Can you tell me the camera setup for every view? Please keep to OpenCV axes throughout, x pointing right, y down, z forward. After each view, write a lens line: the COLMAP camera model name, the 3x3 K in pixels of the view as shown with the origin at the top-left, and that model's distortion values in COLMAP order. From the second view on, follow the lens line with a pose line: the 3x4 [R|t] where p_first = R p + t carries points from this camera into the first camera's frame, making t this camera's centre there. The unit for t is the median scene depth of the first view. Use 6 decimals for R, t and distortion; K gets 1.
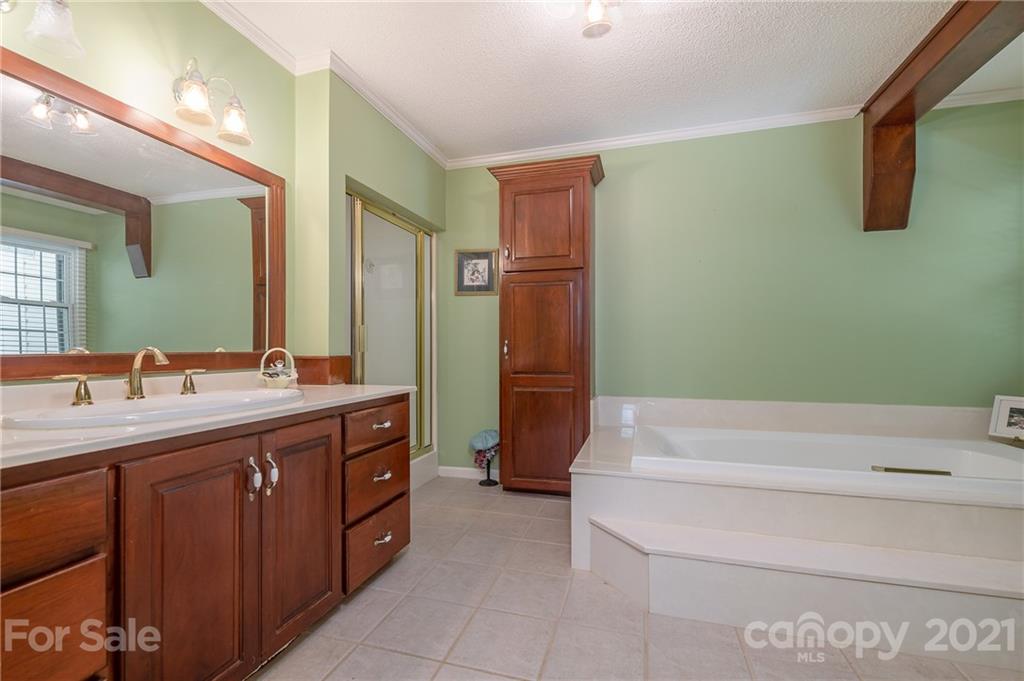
lens RADIAL K [[443.4, 0, 512.4], [0, 443.4, 345.0], [0, 0, 1]] dist [0.000235, -0.000364]
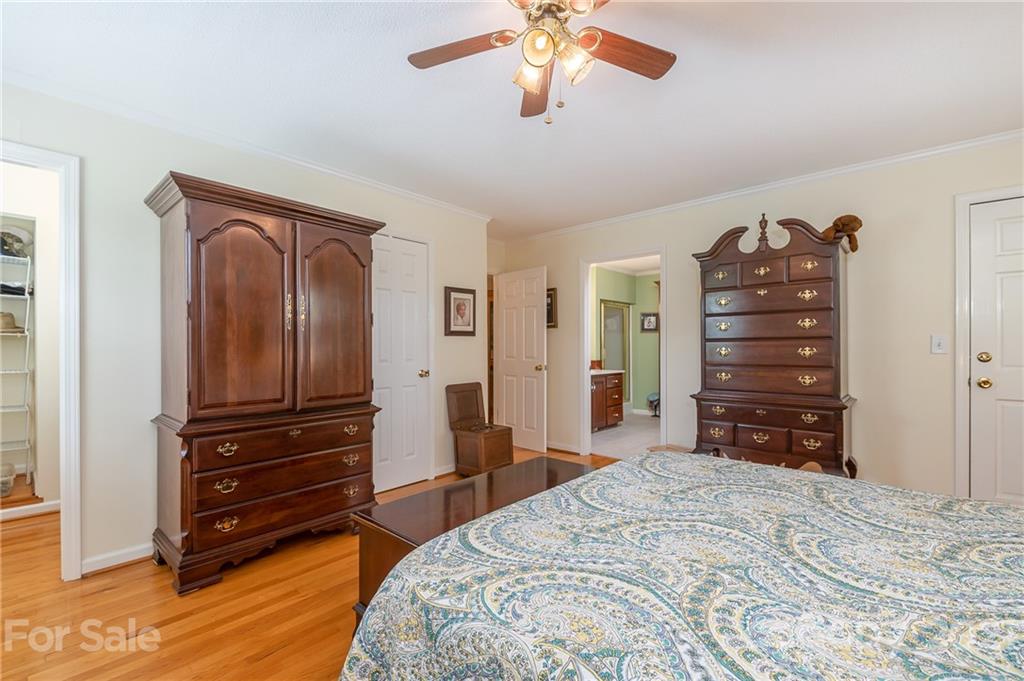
lens RADIAL K [[443.4, 0, 511.4], [0, 443.4, 345.7], [0, 0, 1]] dist [0.000235, -0.000364]
pose [[0.905459, -0.002524, -0.424426, 0.239026], [0.002176, 0.999997, -0.001305, -0.047422], [0.424428, 0.000258, 0.905462, -1.345161]]
